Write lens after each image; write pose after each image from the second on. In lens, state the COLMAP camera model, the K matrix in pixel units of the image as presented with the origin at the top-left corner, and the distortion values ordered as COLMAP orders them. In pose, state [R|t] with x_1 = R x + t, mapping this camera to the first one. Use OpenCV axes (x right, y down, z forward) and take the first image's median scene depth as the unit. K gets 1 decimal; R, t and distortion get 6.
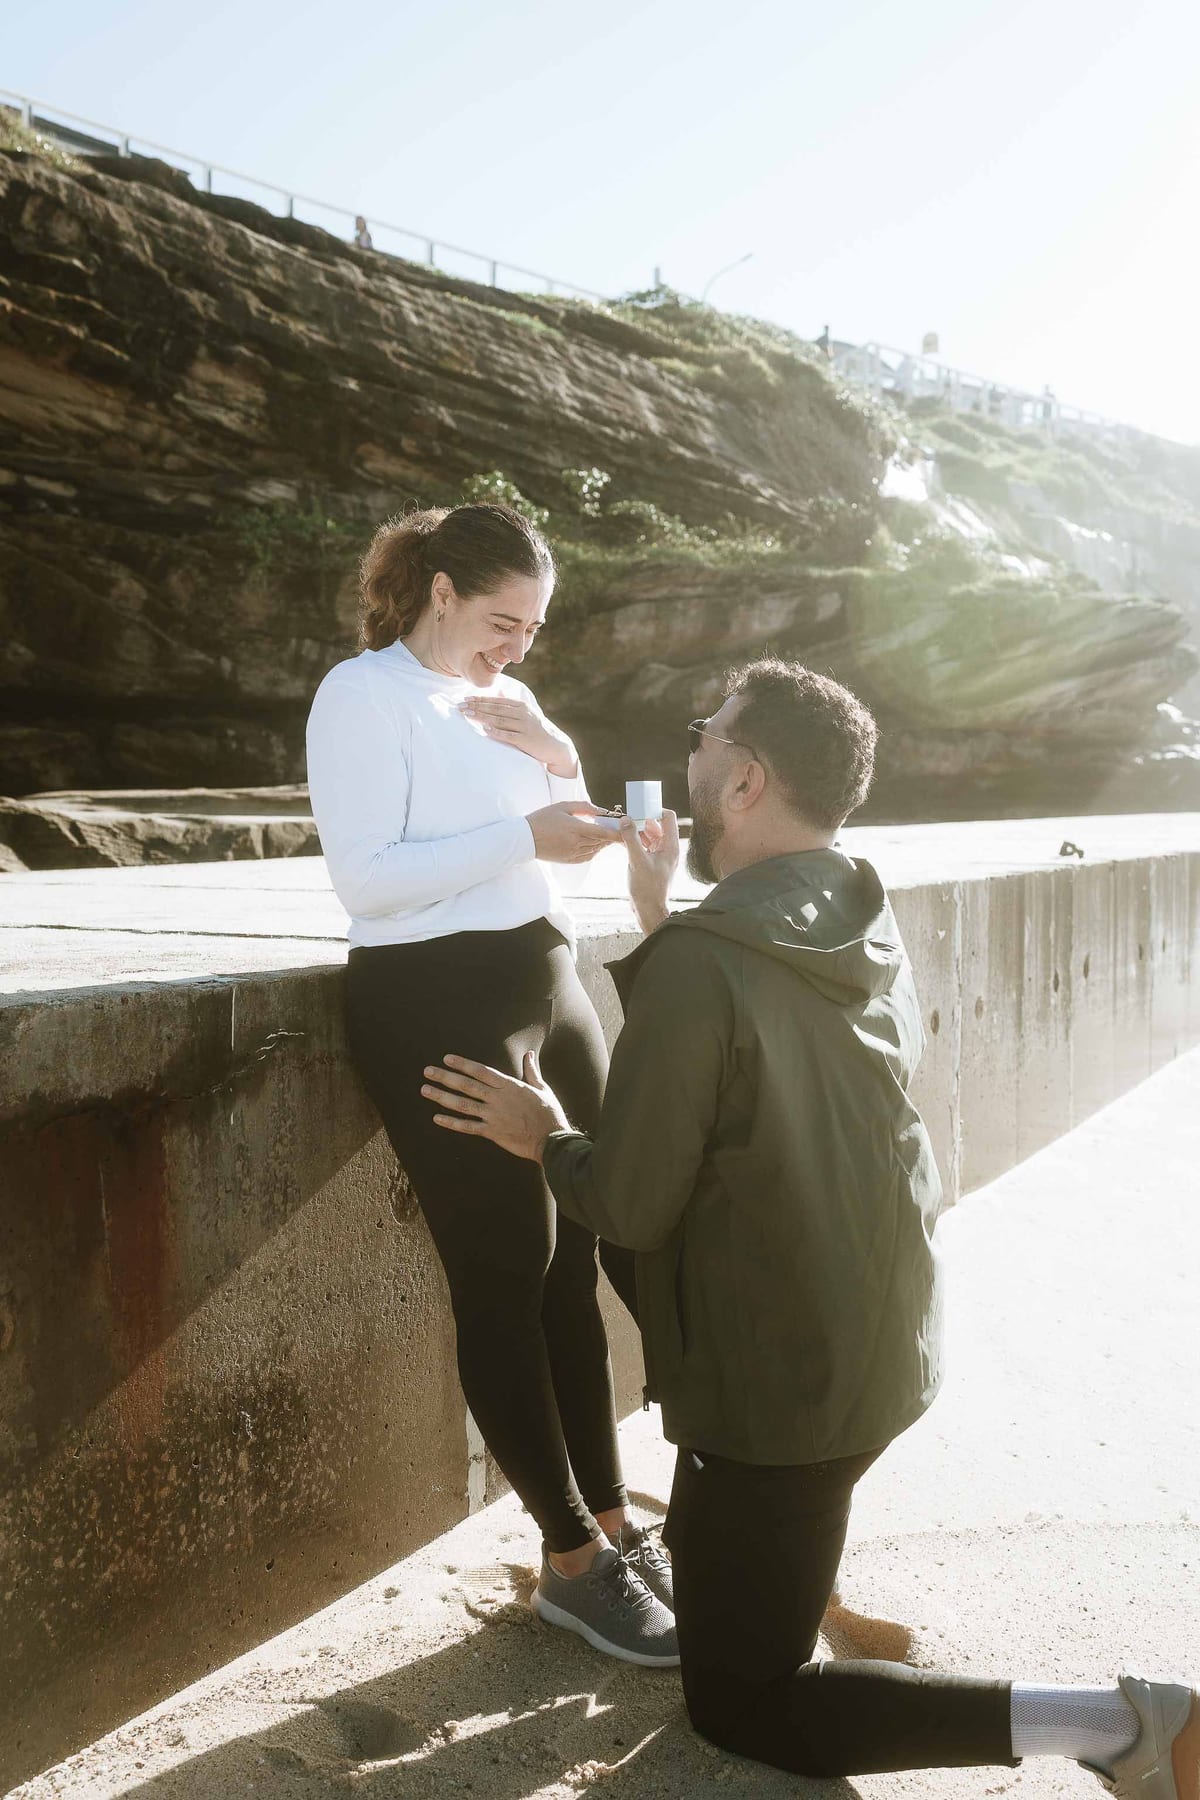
lens RADIAL K [[1726.6, 0, 594.7], [0, 1726.6, 914.3], [0, 0, 1]] dist [-0.005654, 0.010208]
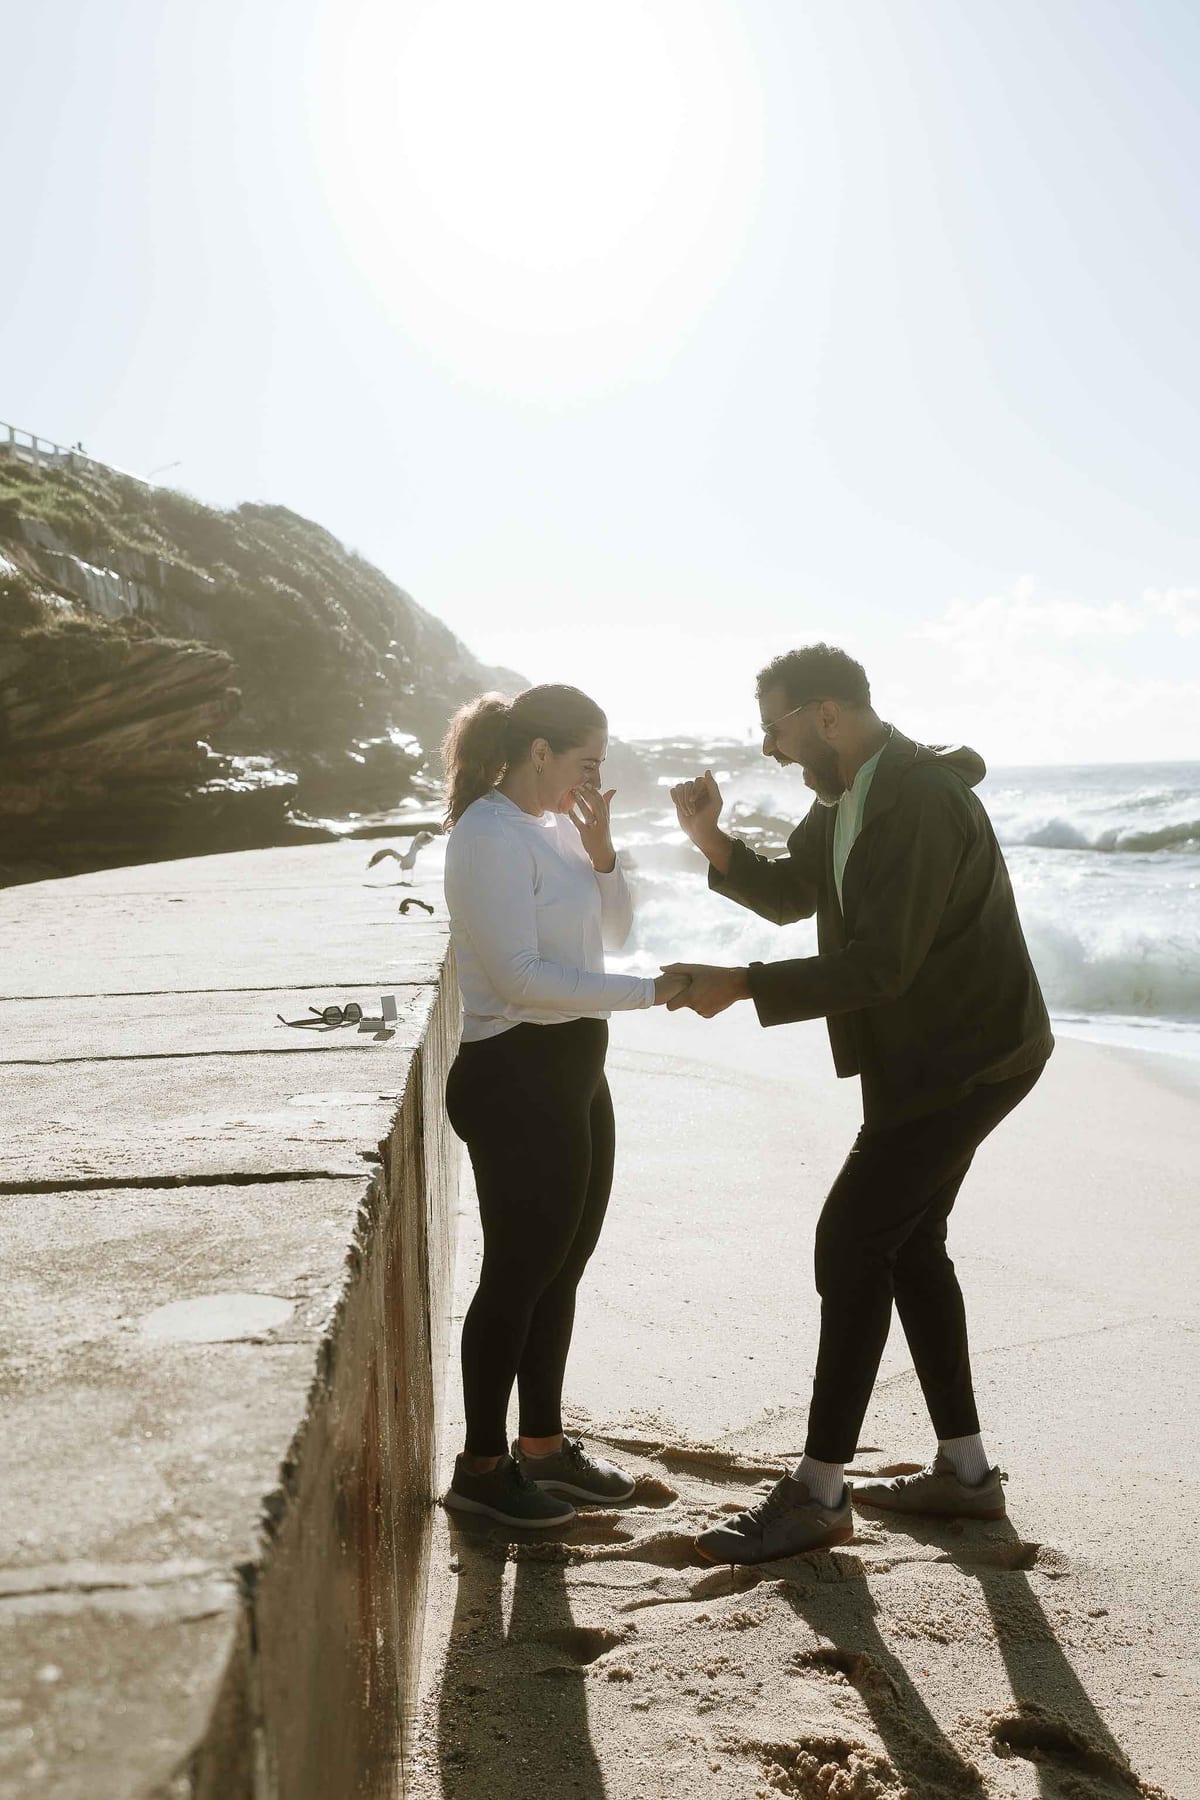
lens RADIAL K [[1725.5, 0, 589.8], [0, 1725.5, 906.7], [0, 0, 1]] dist [-0.004214, 0.011125]
pose [[0.827926, -0.055859, 0.558049, -0.089305], [0.064907, 0.997885, 0.003589, -0.010389], [-0.557070, 0.033250, 0.829800, -0.013638]]
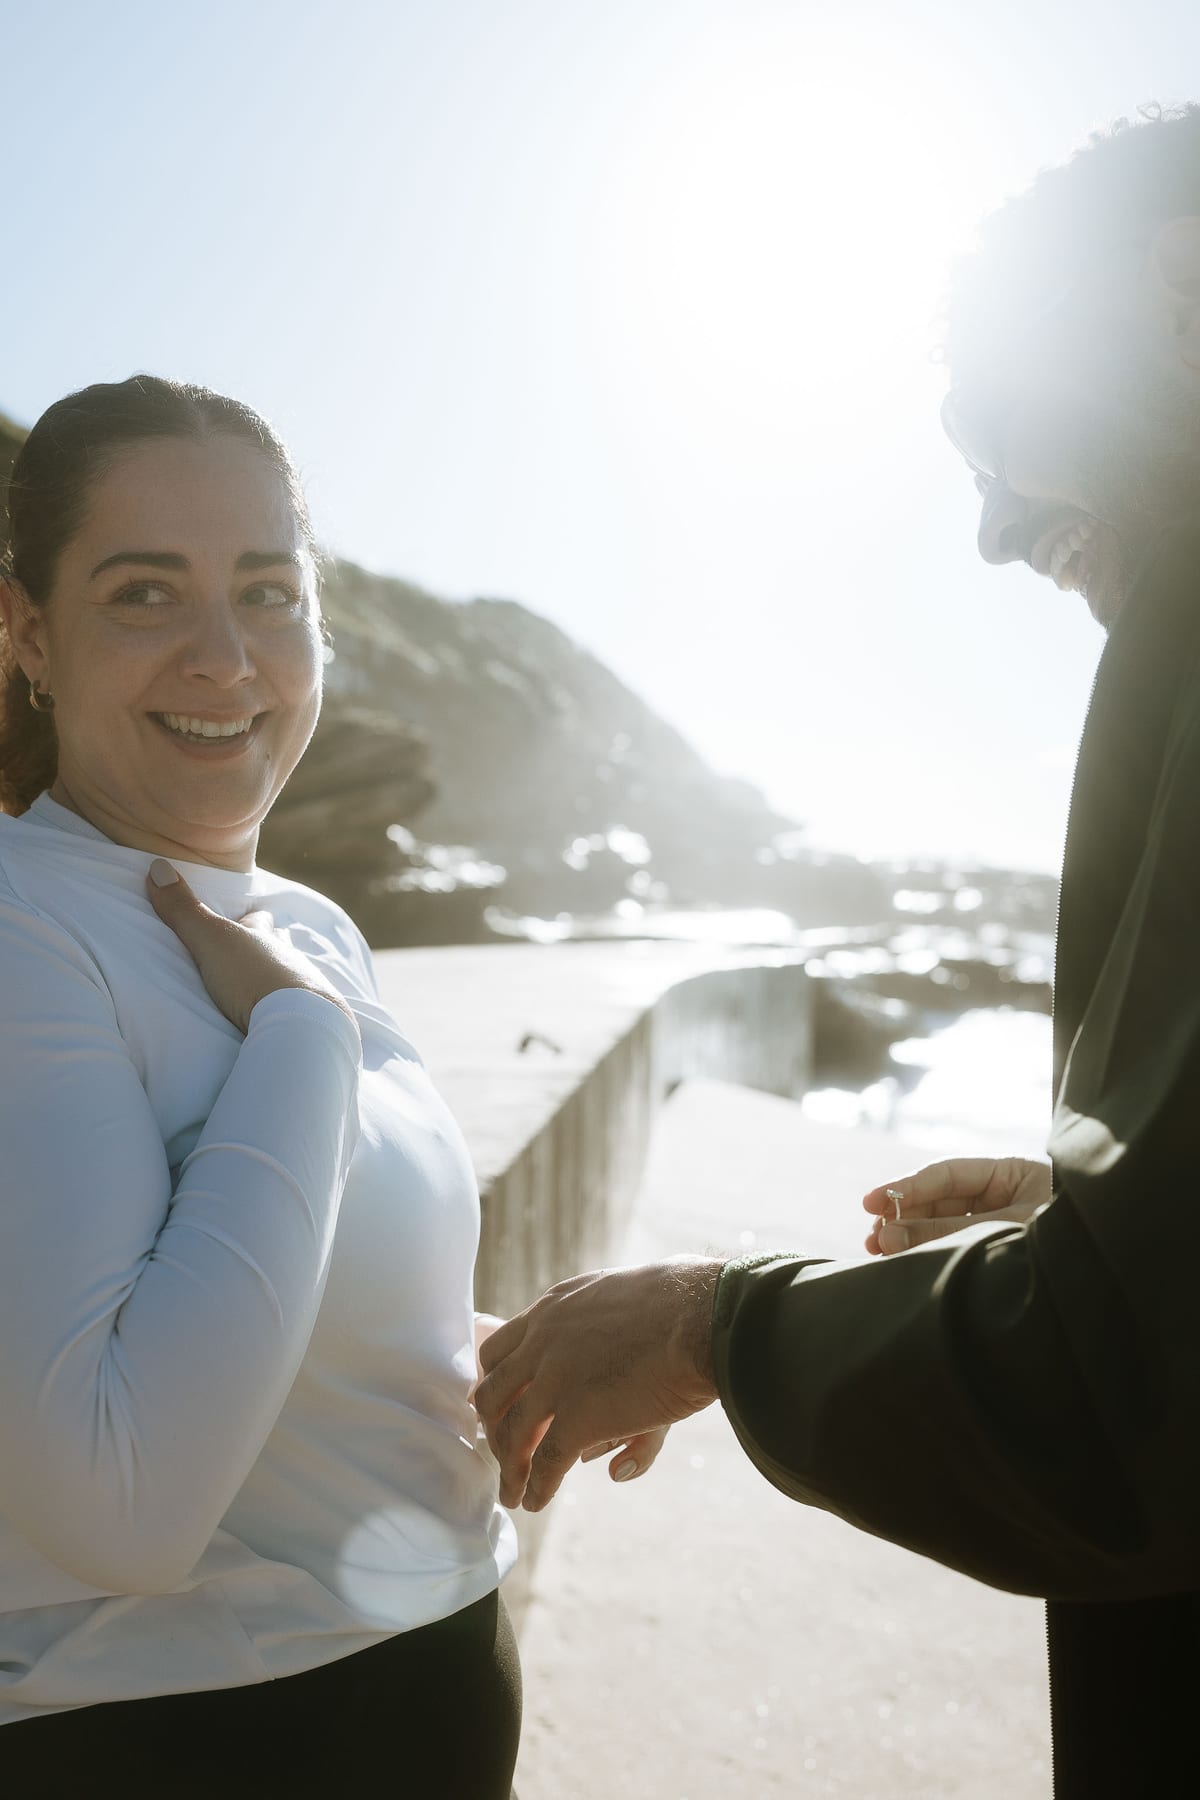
lens RADIAL K [[1769.2, 0, 600.3], [0, 1769.2, 910.6], [0, 0, 1]] dist [-0.005547, 0.018445]
pose [[0.891709, 0.019547, 0.452186, -0.021870], [0.010457, 0.997911, -0.063759, -0.014522], [-0.452488, 0.061583, 0.889642, 0.080908]]
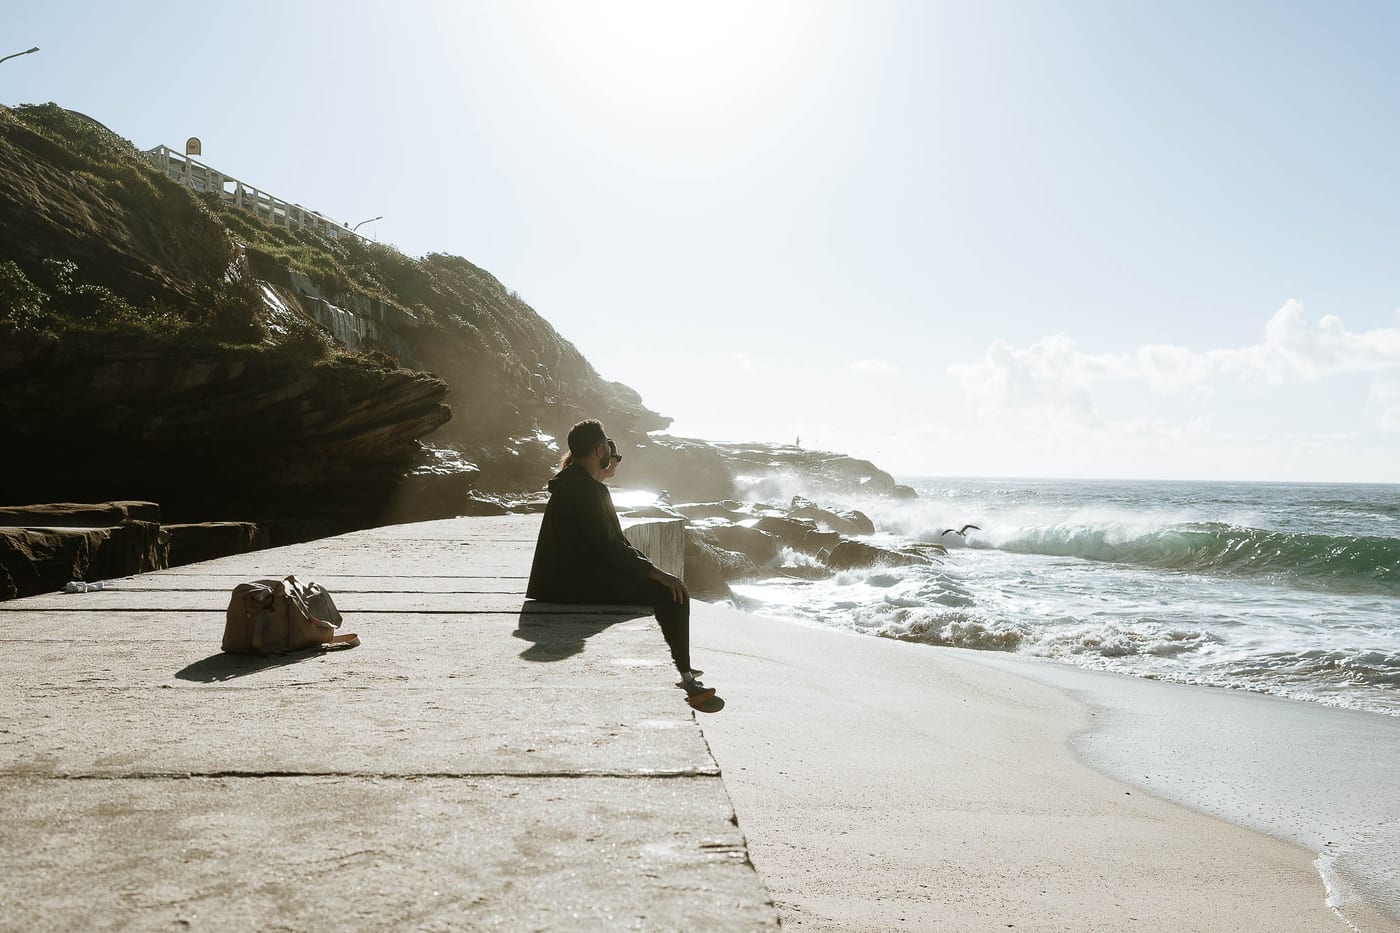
lens RADIAL K [[1411.7, 0, 700.0], [0, 1411.7, 466.5], [0, 0, 1]] dist [-0.010263, 0.004785]
pose [[0.819660, 0.026955, 0.572216, -0.214056], [0.018354, 0.997144, -0.073264, -0.003326], [-0.572556, 0.070554, 0.816824, -0.180559]]
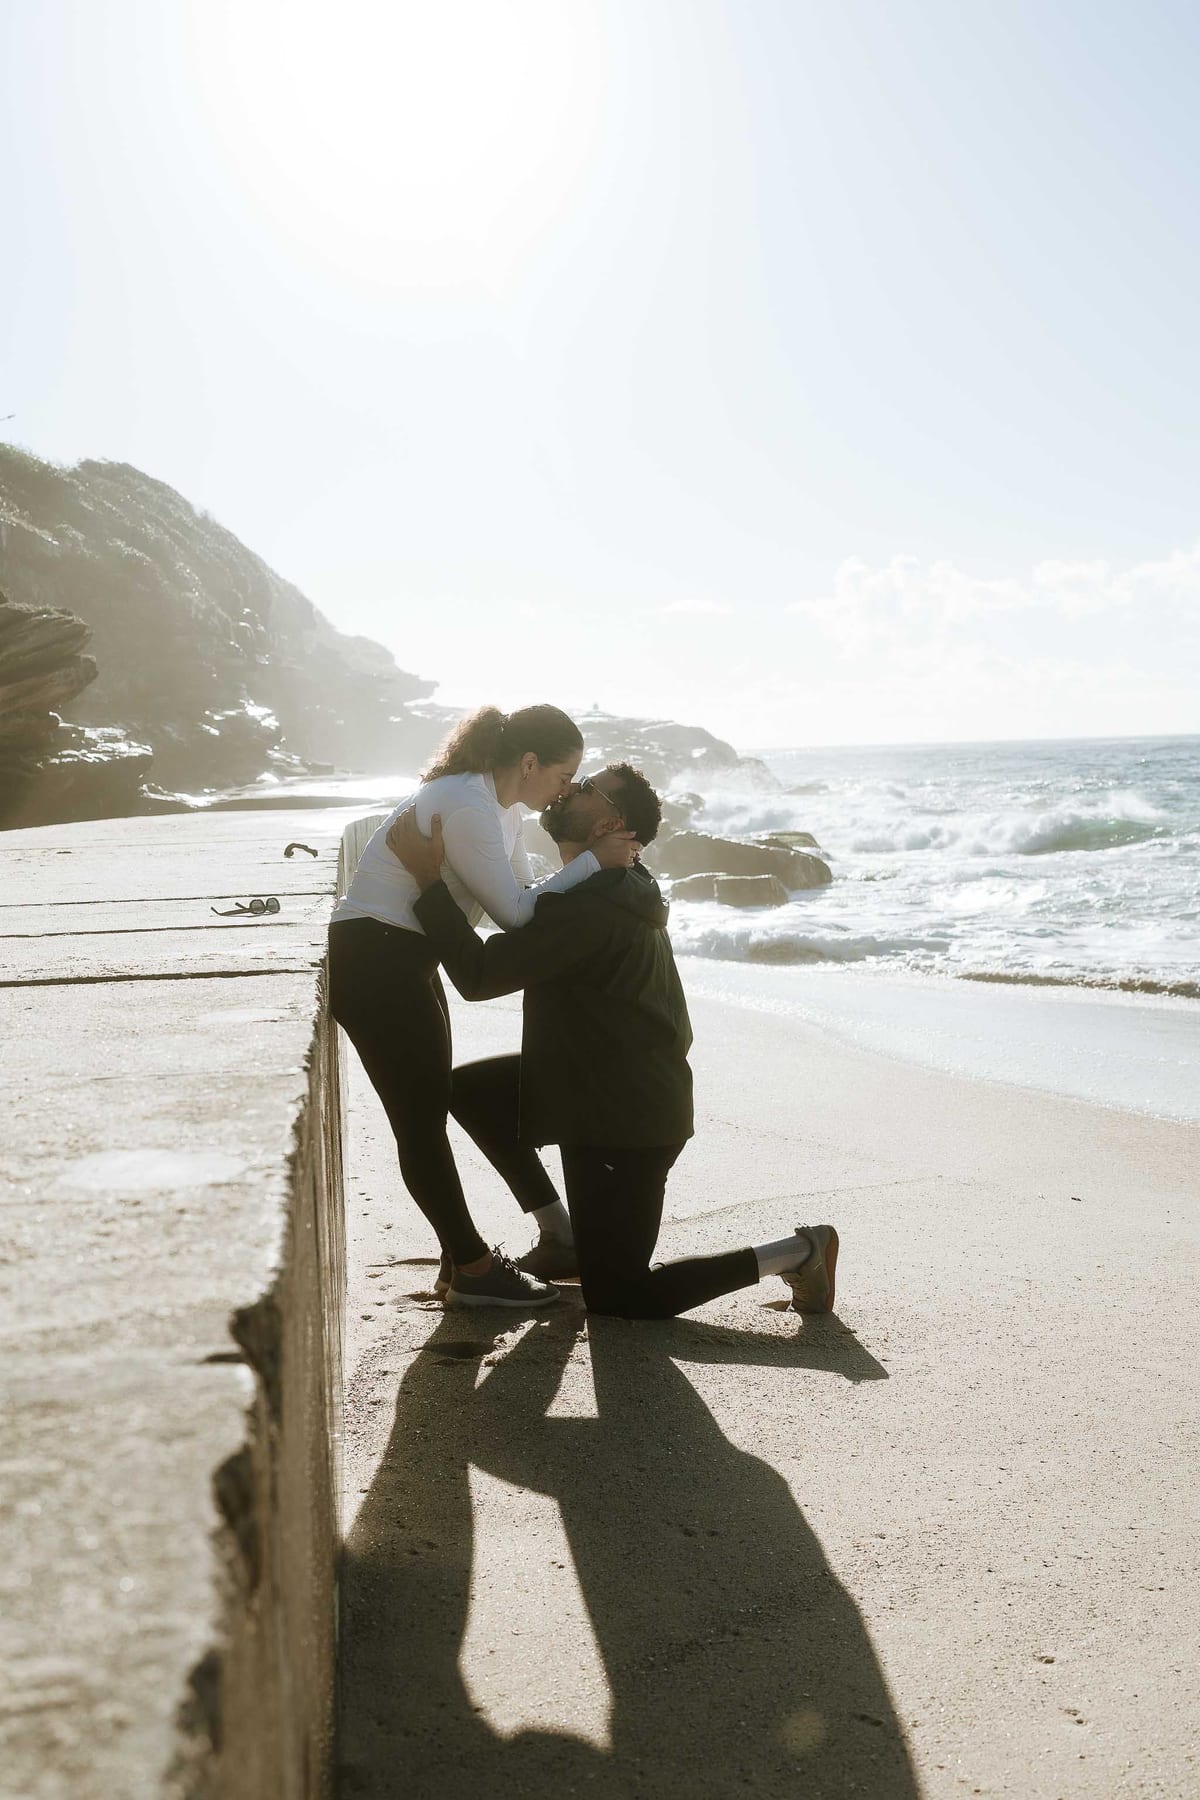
lens RADIAL K [[1832.0, 0, 600.0], [0, 1832.0, 900.0], [0, 0, 1]] dist [-0.003634, 0.007410]
pose [[0.781142, -0.062039, 0.621264, -0.124894], [0.069232, 0.997521, 0.012564, -0.000587], [-0.620504, 0.033197, 0.783501, -0.062848]]
